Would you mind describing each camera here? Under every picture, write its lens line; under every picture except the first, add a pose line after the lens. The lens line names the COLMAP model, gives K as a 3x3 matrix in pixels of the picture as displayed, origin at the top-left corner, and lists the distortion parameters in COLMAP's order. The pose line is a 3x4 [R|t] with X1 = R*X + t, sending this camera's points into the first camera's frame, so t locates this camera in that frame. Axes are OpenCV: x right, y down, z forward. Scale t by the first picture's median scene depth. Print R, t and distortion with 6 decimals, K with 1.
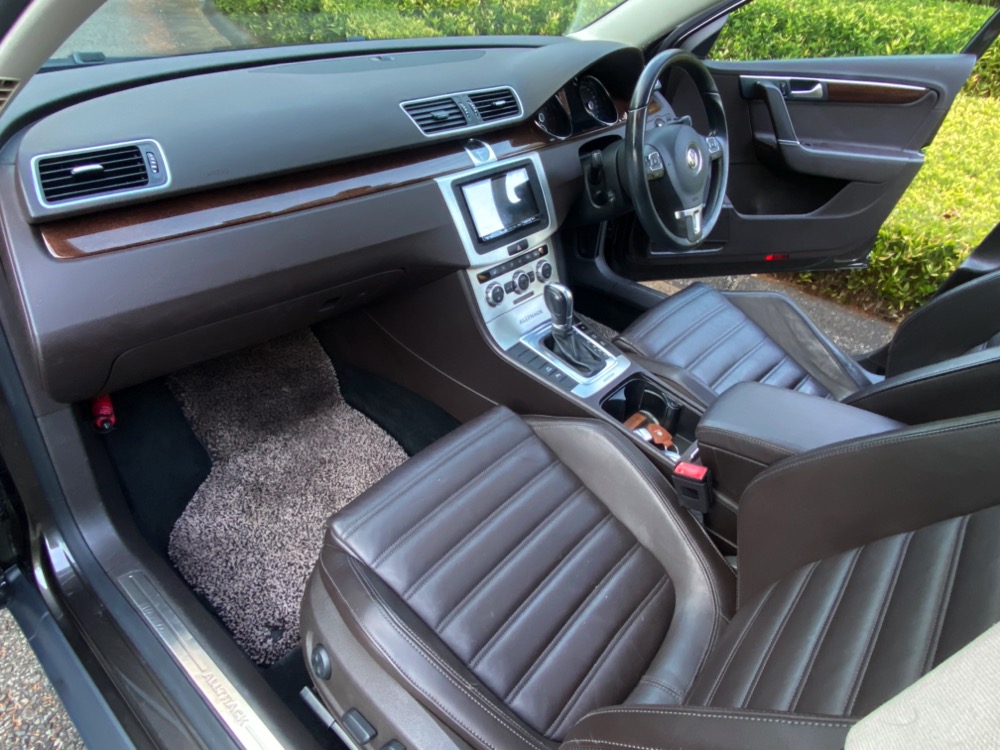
lens RADIAL K [[607.1, 0, 500.0], [0, 607.1, 375.0], [0, 0, 1]] dist [0.054775, -0.048455]
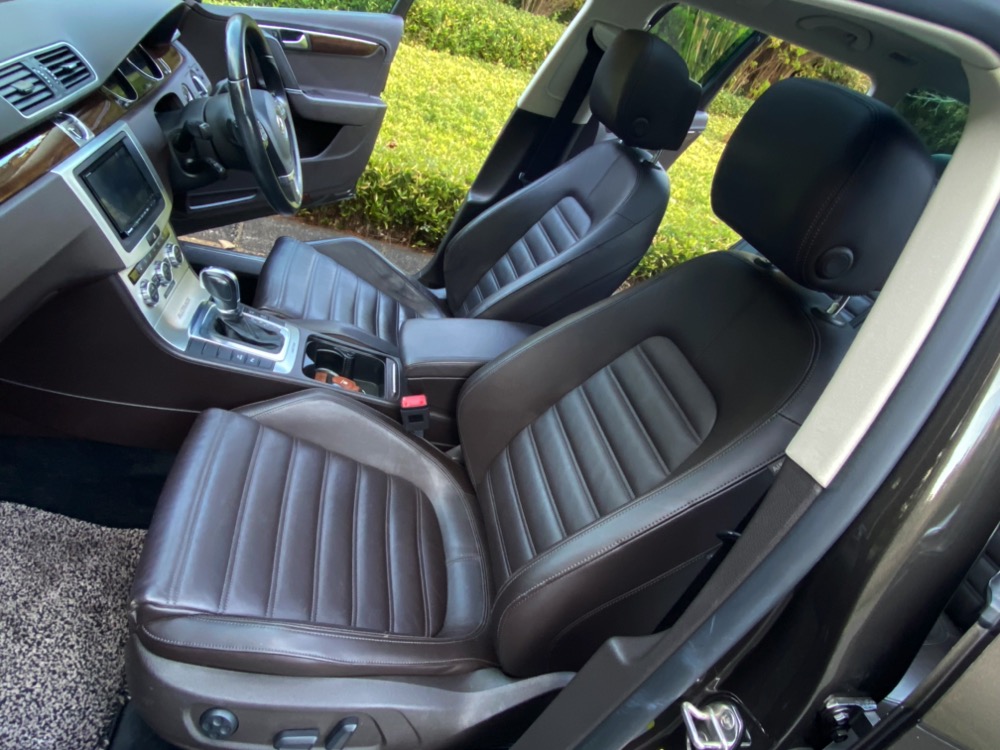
lens RADIAL K [[607.1, 0, 500.0], [0, 607.1, 375.0], [0, 0, 1]] dist [0.054775, -0.048455]
pose [[0.654269, -0.309422, 0.690065, -0.194124], [0.226352, 0.950760, 0.211707, -0.055287], [-0.721593, 0.017684, 0.692092, 0.009534]]
